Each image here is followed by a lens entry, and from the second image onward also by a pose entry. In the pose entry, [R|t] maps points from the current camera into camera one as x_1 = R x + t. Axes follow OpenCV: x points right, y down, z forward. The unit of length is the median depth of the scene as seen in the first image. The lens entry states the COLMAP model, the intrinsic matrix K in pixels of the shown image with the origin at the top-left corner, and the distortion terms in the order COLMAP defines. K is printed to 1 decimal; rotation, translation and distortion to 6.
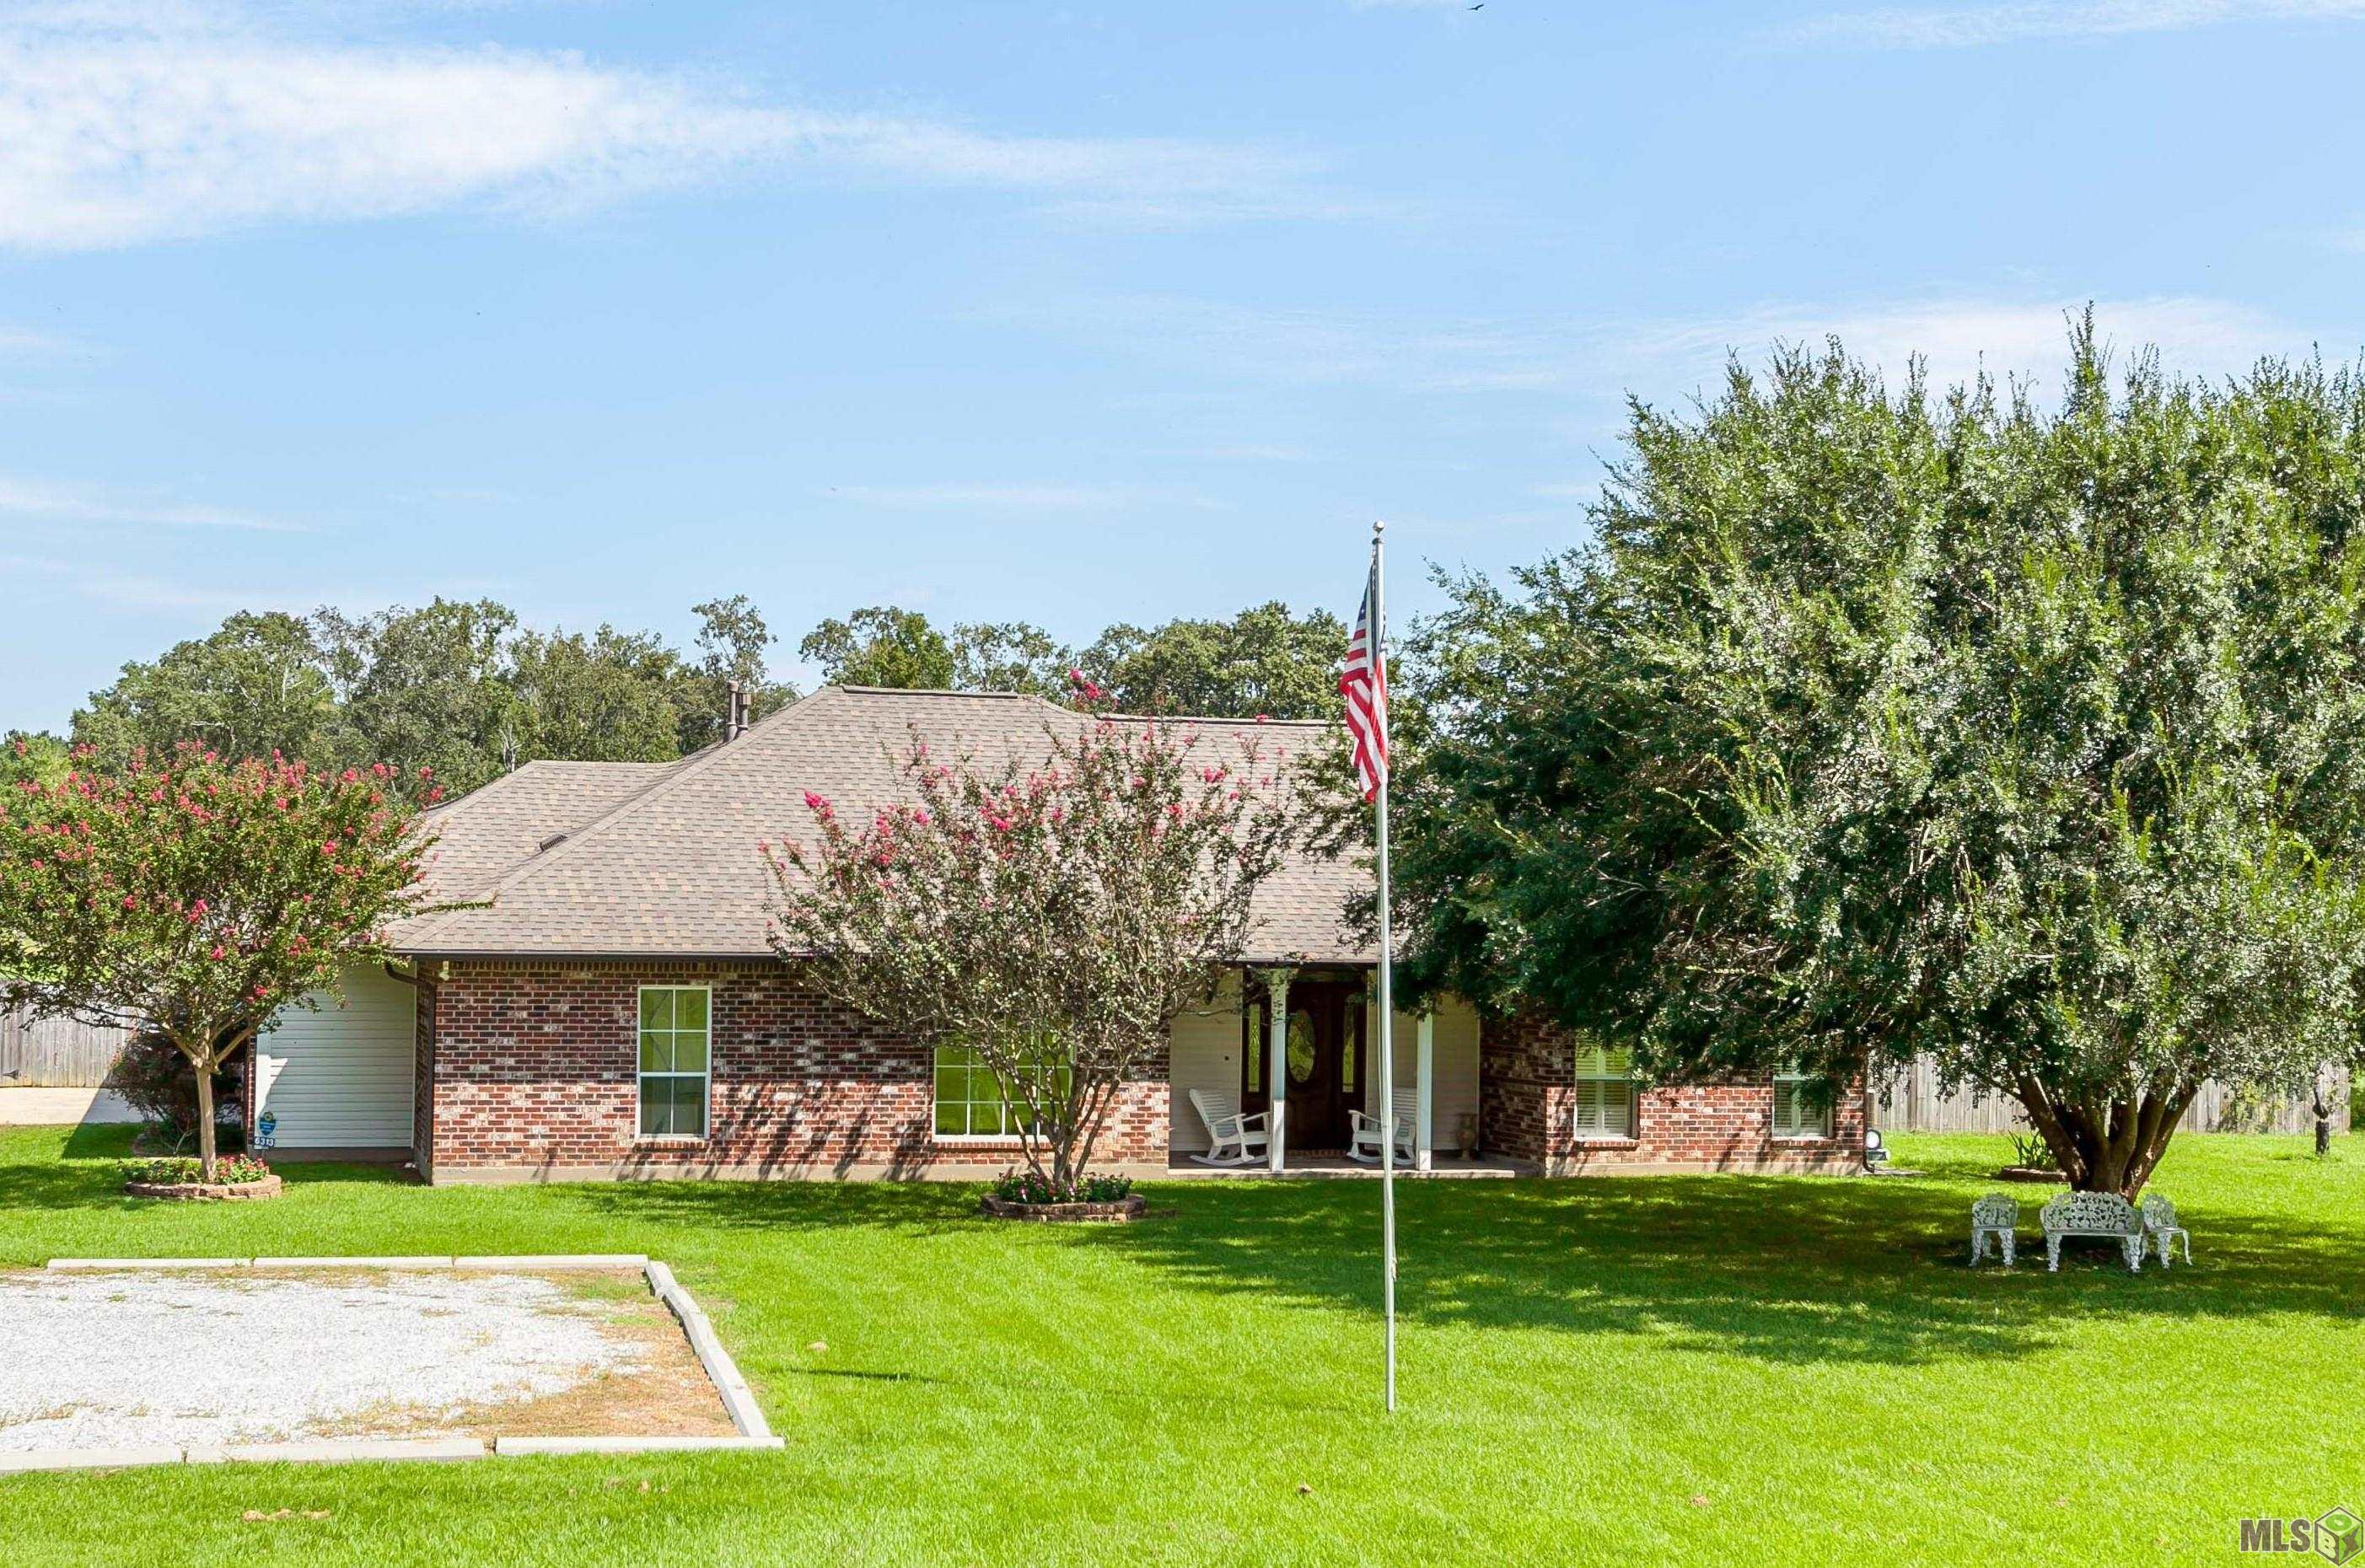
lens RADIAL K [[3224.7, 0, 1039.3], [0, 3224.7, 732.7], [0, 0, 1]] dist [-0.002403, 0.000000]
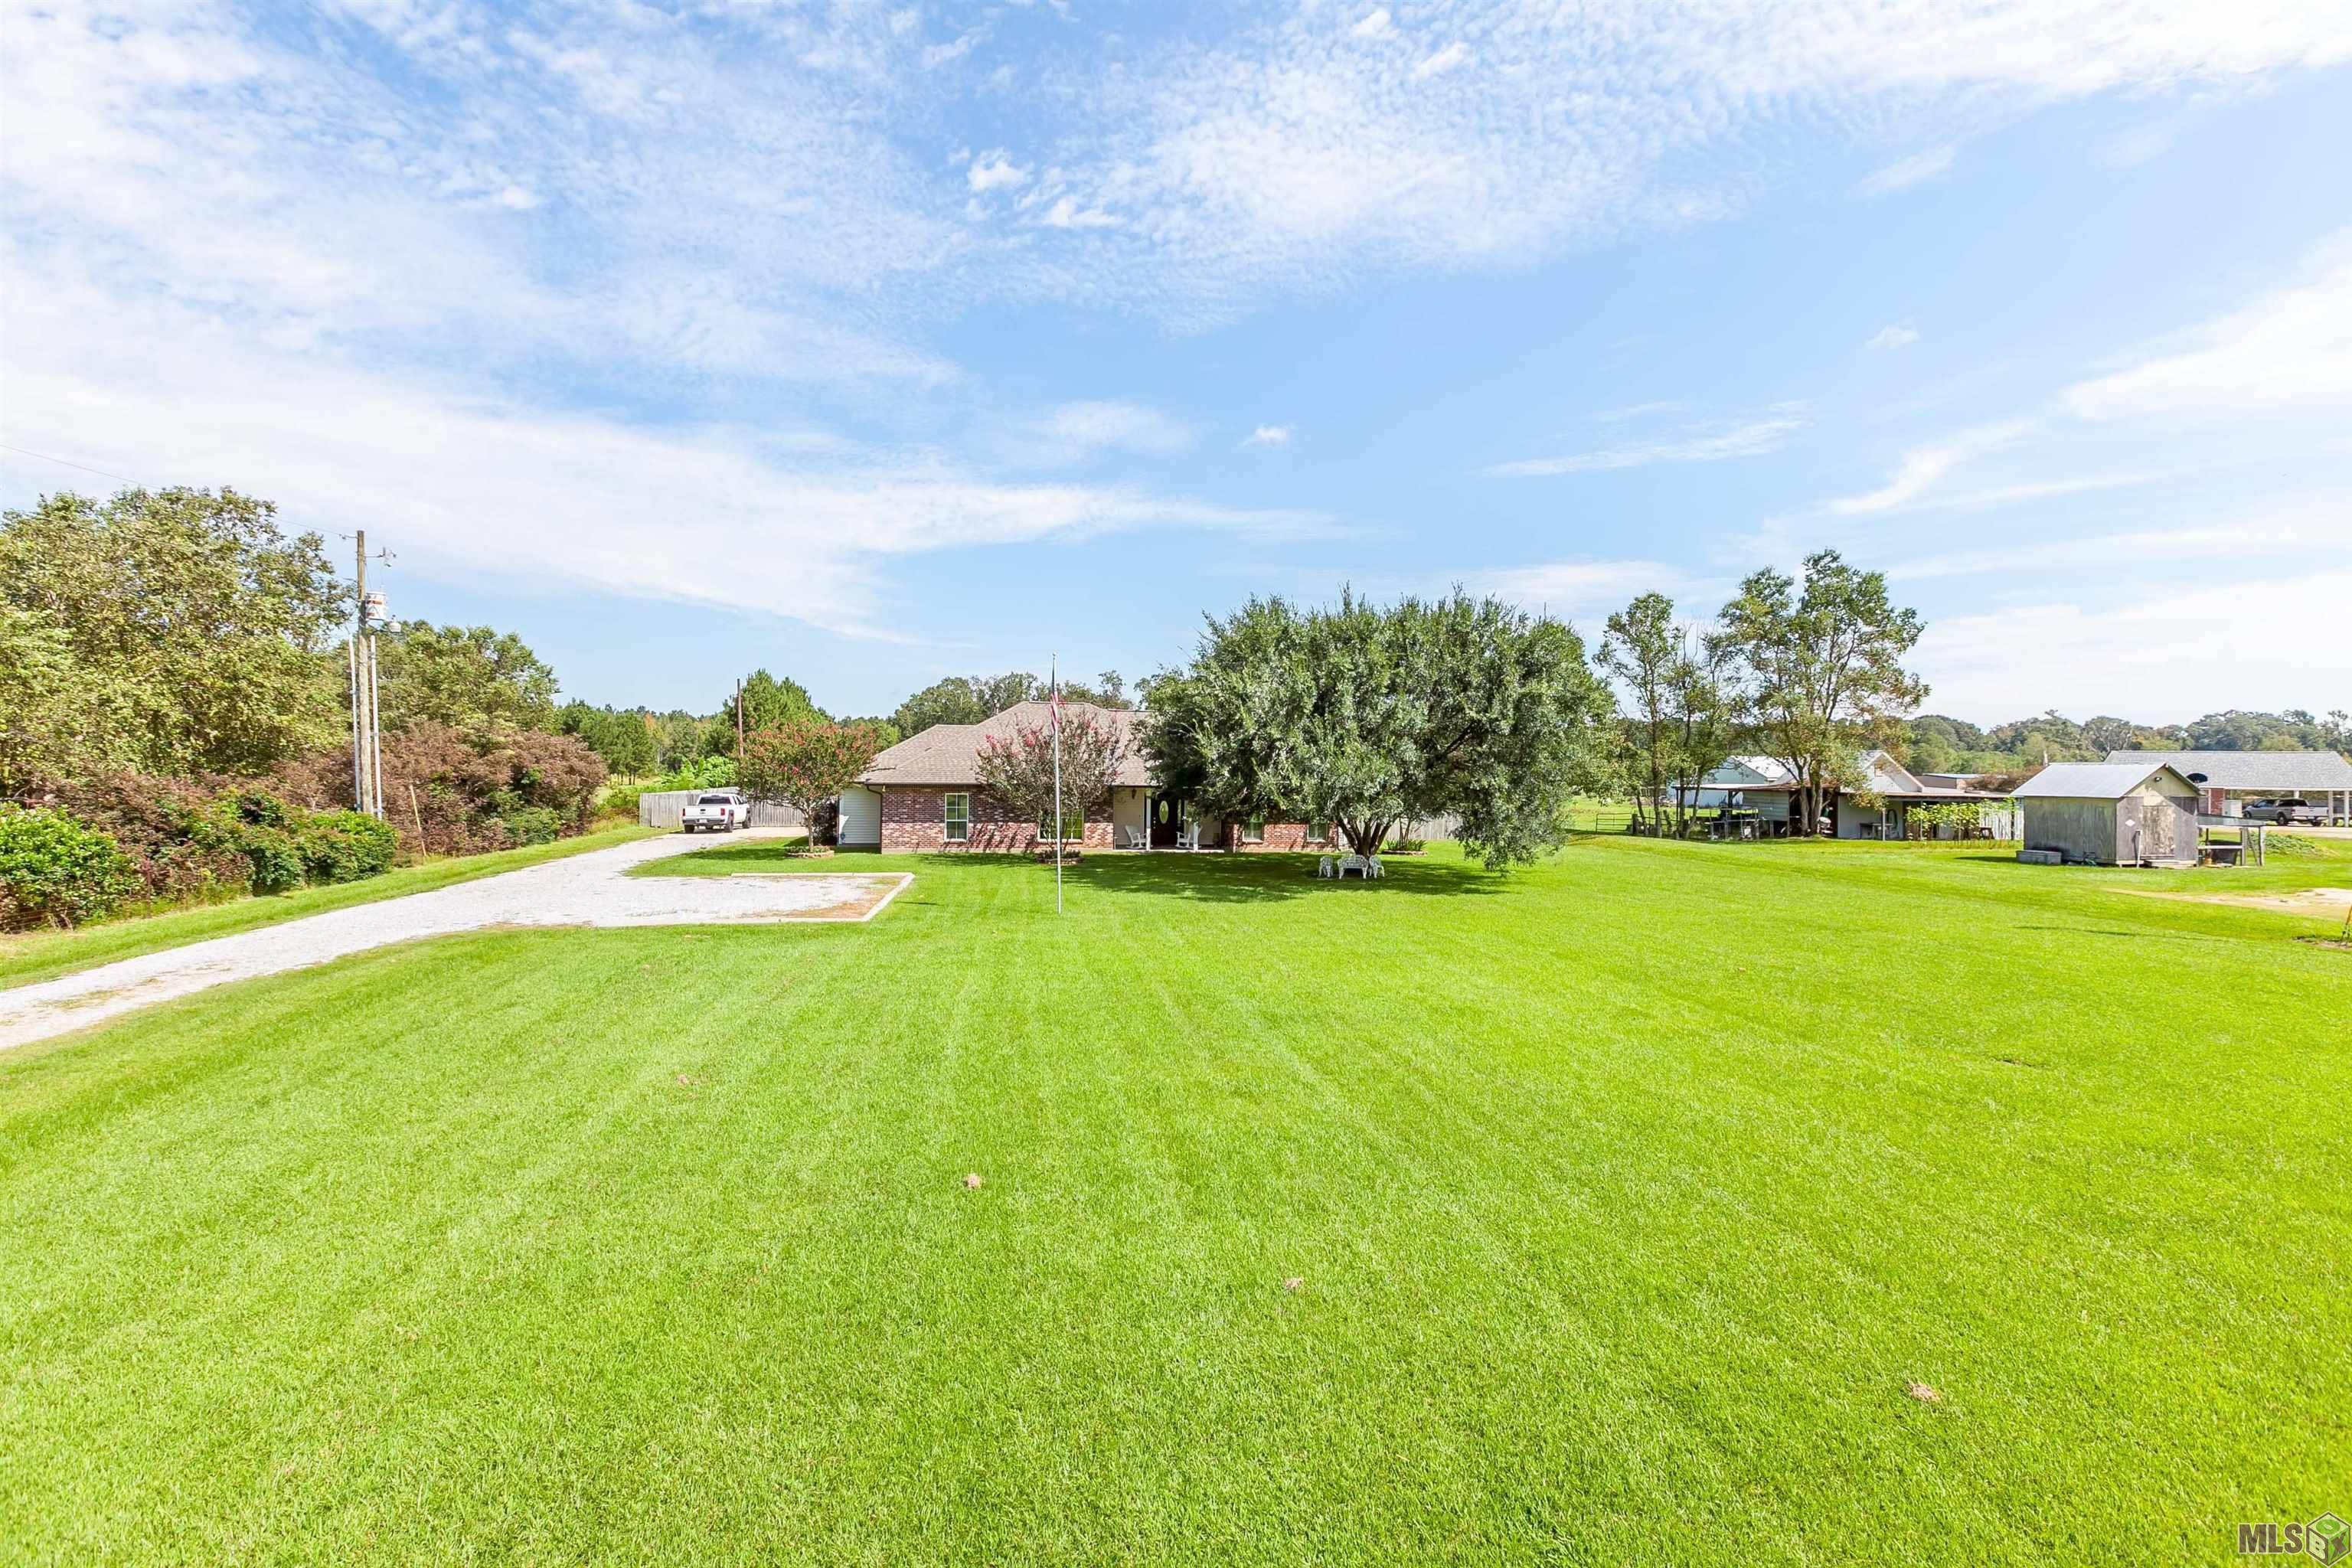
lens RADIAL K [[1085.3, 0, 1169.8], [0, 1085.3, 770.8], [0, 0, 1]] dist [0.003590, -0.002032]
pose [[0.997901, -0.003223, -0.064670, 0.171324], [0.006602, 0.998620, 0.052109, -0.000403], [0.064413, -0.052427, 0.996545, -0.080411]]
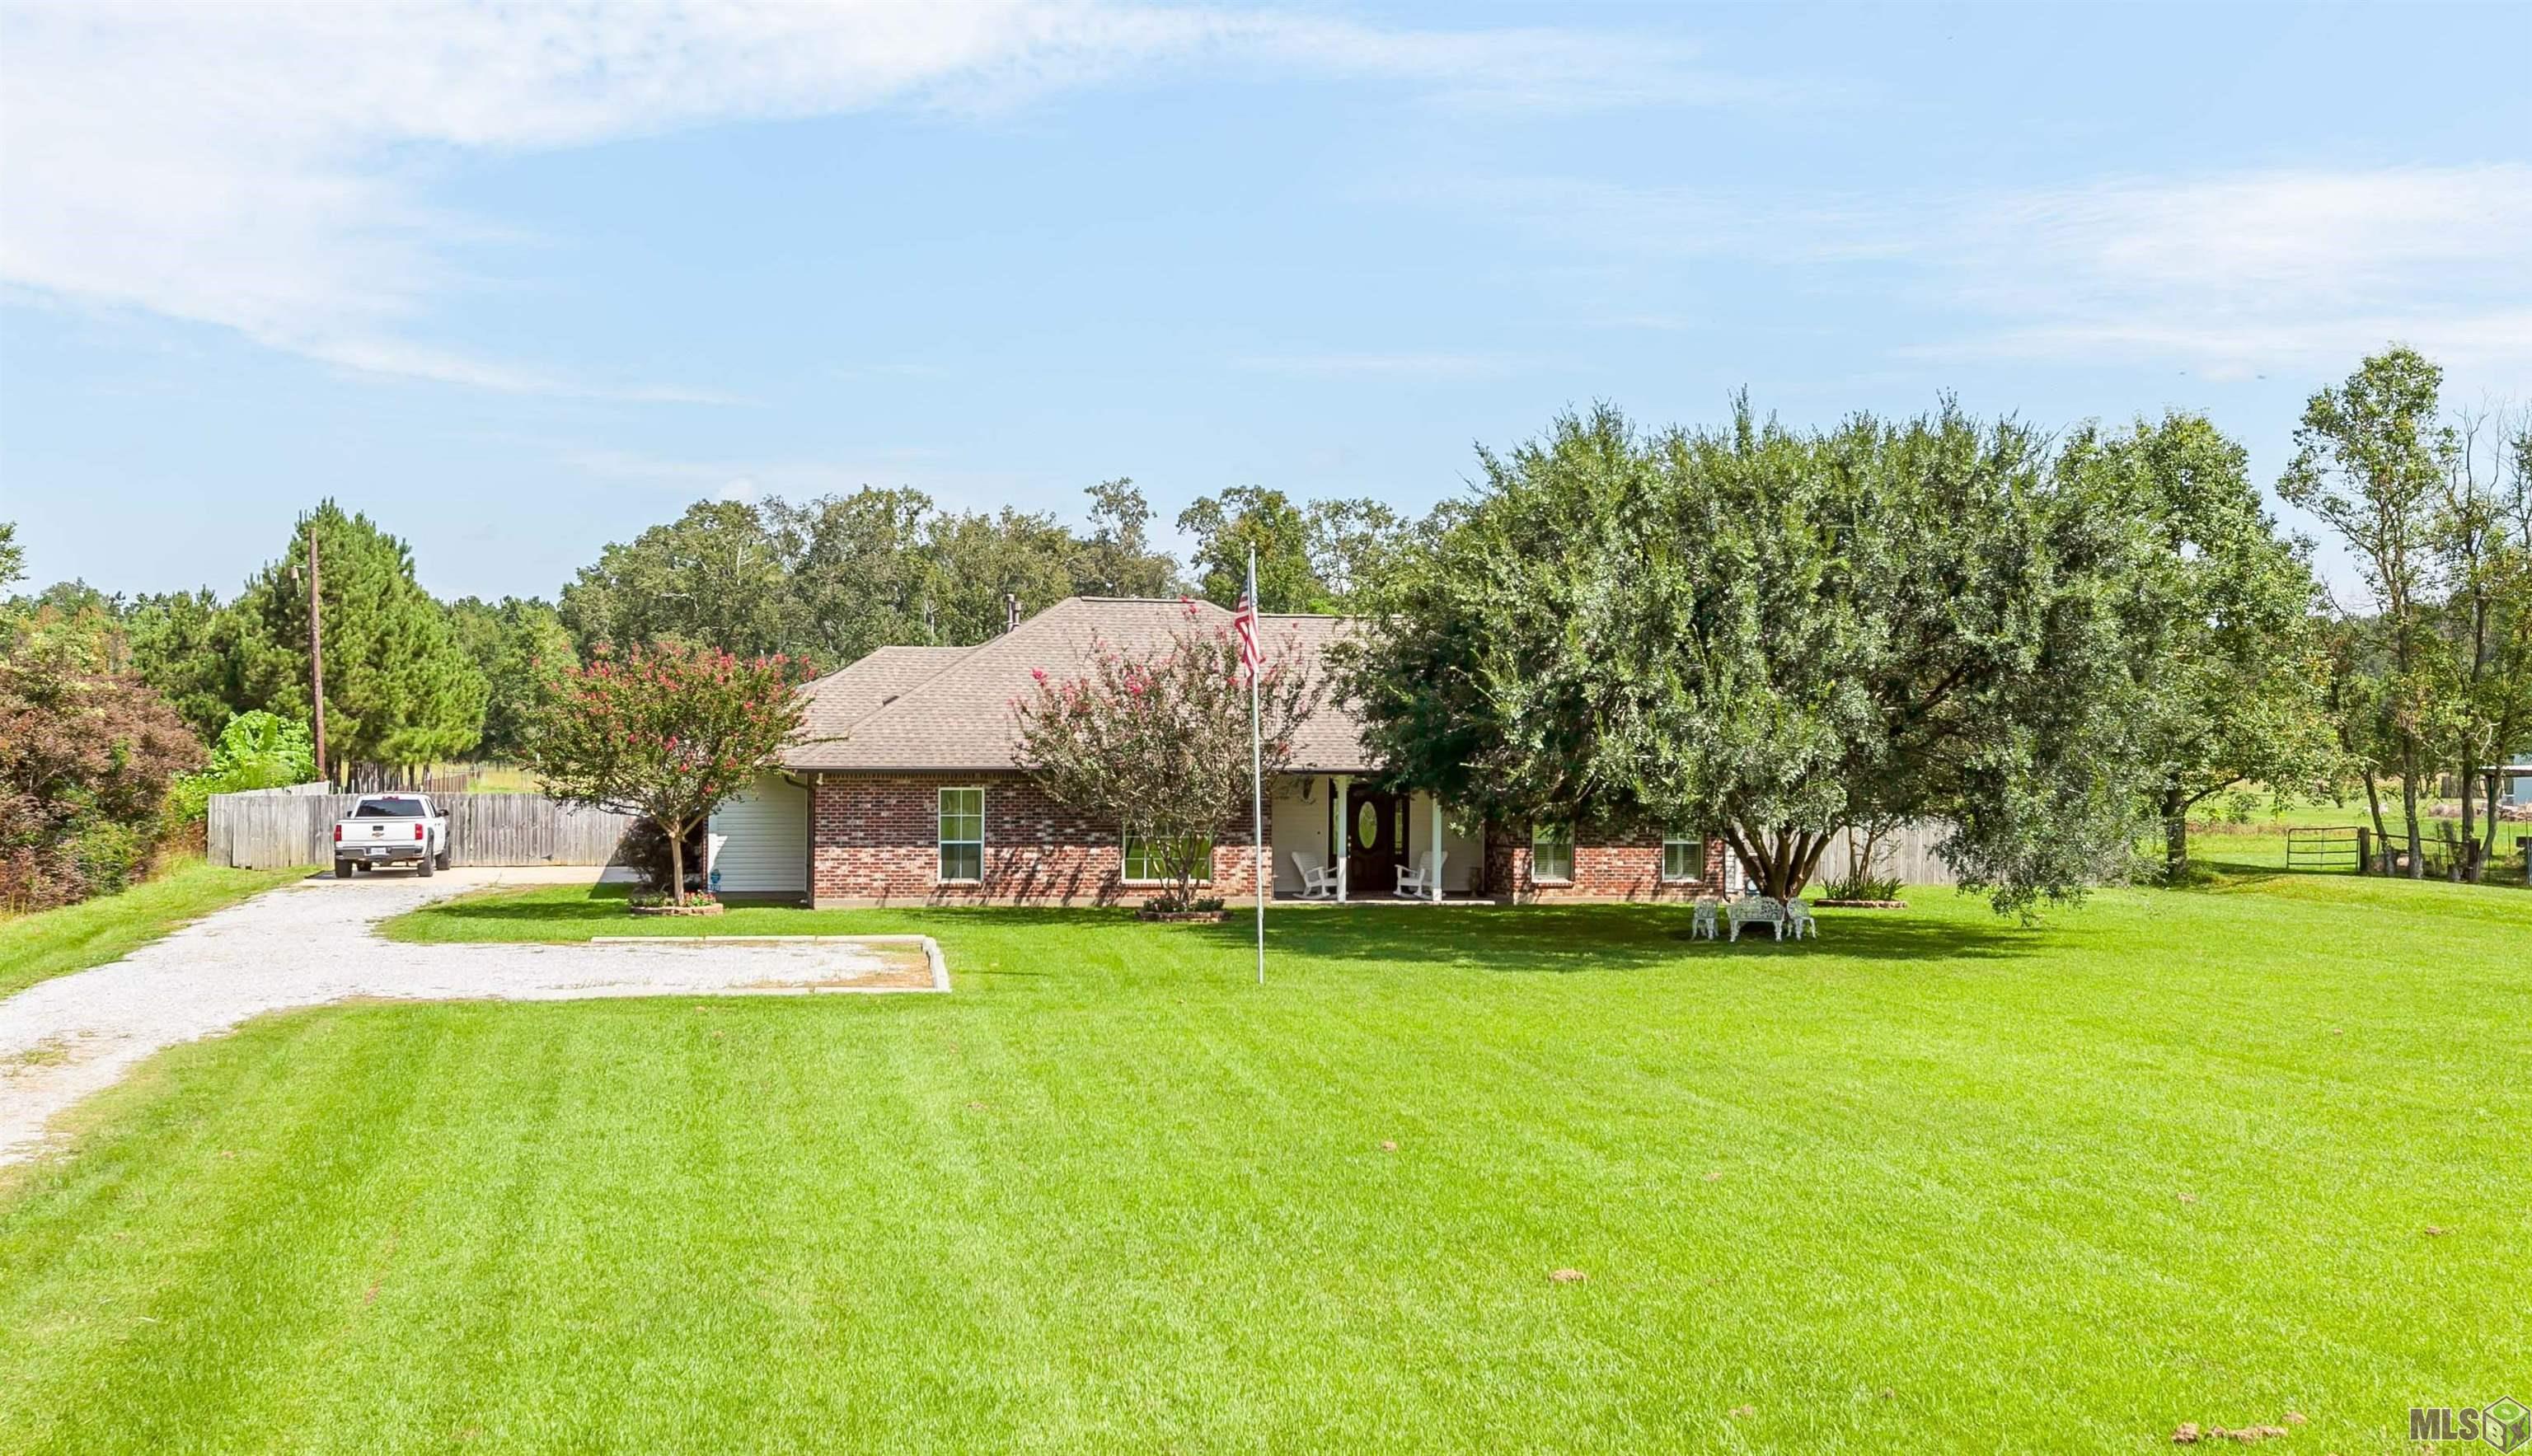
lens RADIAL K [[2978.0, 0, 1282.6], [0, 2978.0, 736.6], [0, 0, 1]] dist [0.036322, 0.000000]
pose [[0.998585, -0.008582, -0.052481, 0.126493], [0.011269, 0.998630, 0.051109, -0.022192], [0.051970, -0.051628, 0.997313, -0.484916]]
